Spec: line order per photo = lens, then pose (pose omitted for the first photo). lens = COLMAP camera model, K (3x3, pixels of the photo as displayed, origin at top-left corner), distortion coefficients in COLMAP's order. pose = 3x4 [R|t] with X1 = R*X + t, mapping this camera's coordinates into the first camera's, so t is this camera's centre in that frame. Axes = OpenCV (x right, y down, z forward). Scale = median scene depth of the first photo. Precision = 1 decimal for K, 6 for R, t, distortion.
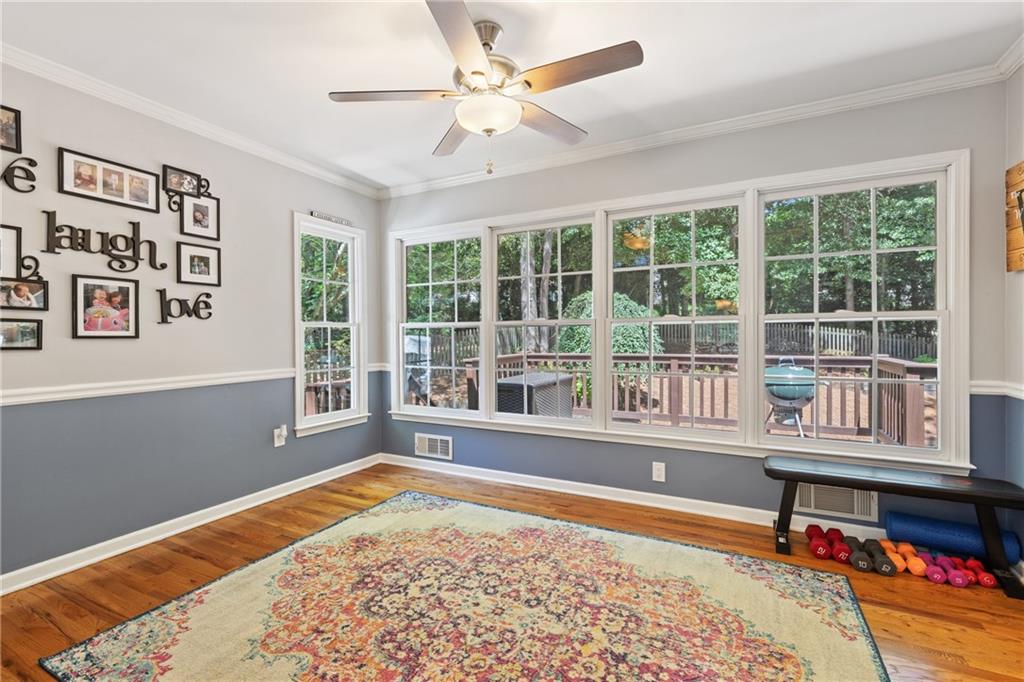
lens RADIAL K [[464.1, 0, 510.6], [0, 464.1, 340.0], [0, 0, 1]] dist [0.007412, -0.000448]
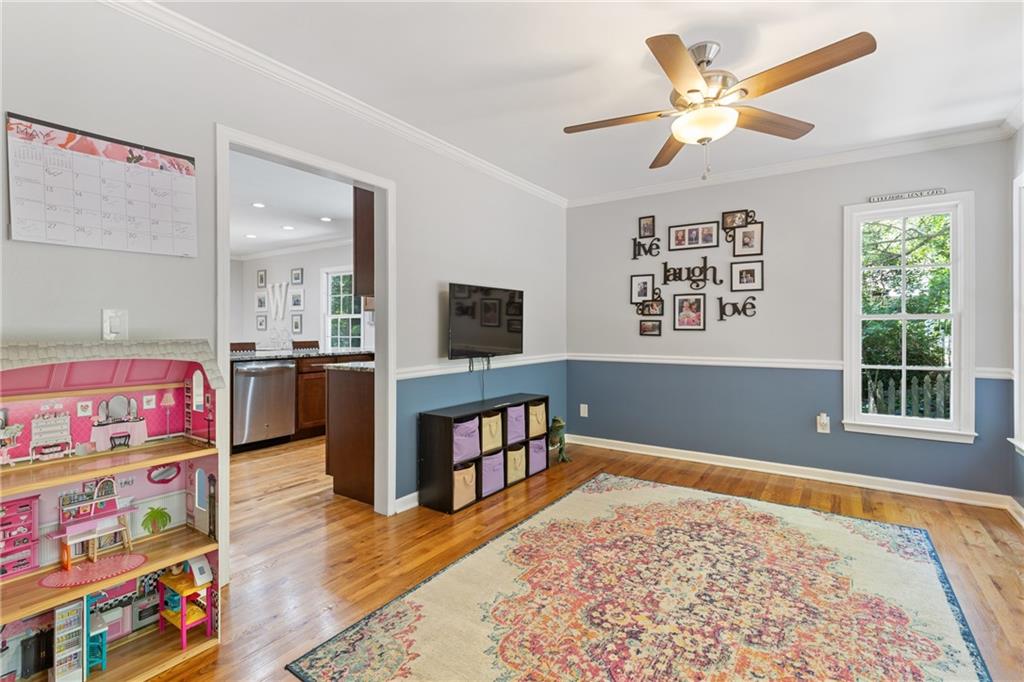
lens RADIAL K [[464.1, 0, 505.5], [0, 464.1, 331.8], [0, 0, 1]] dist [0.007412, -0.000448]
pose [[-0.130185, 0.011494, -0.991423, 0.871798], [-0.010012, 0.999867, 0.012907, -0.012650], [0.991439, 0.011607, -0.130052, 0.556867]]
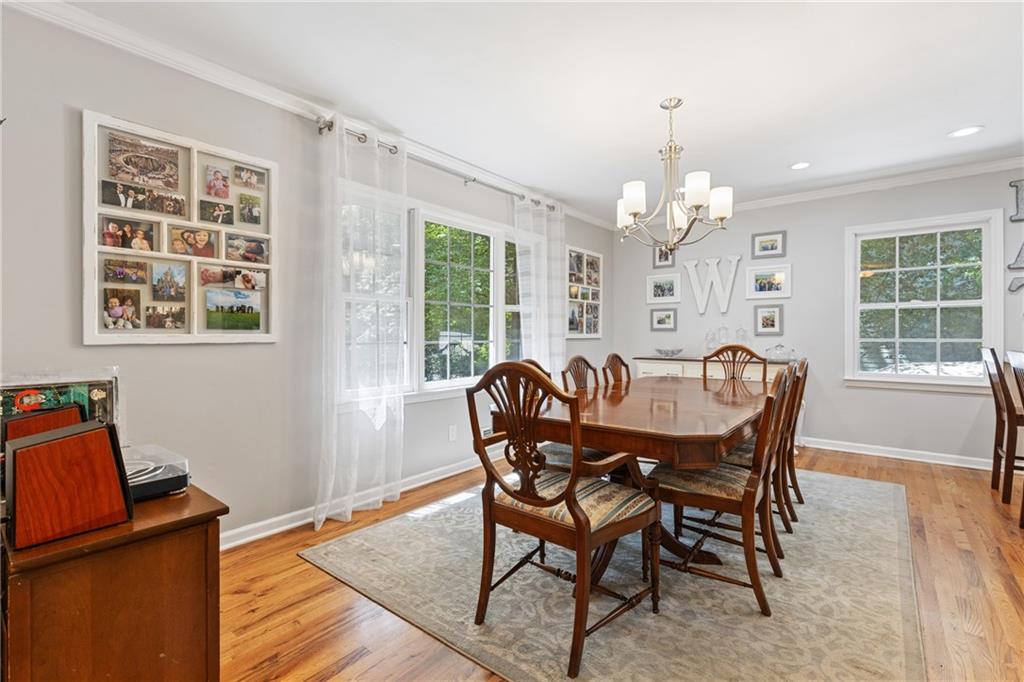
lens RADIAL K [[464.1, 0, 508.5], [0, 464.1, 336.4], [0, 0, 1]] dist [0.007412, -0.000448]
pose [[-0.217639, 0.011050, -0.975967, 0.102861], [-0.003671, 0.999920, 0.012140, 0.041706], [0.976023, 0.006225, -0.217581, -1.989461]]
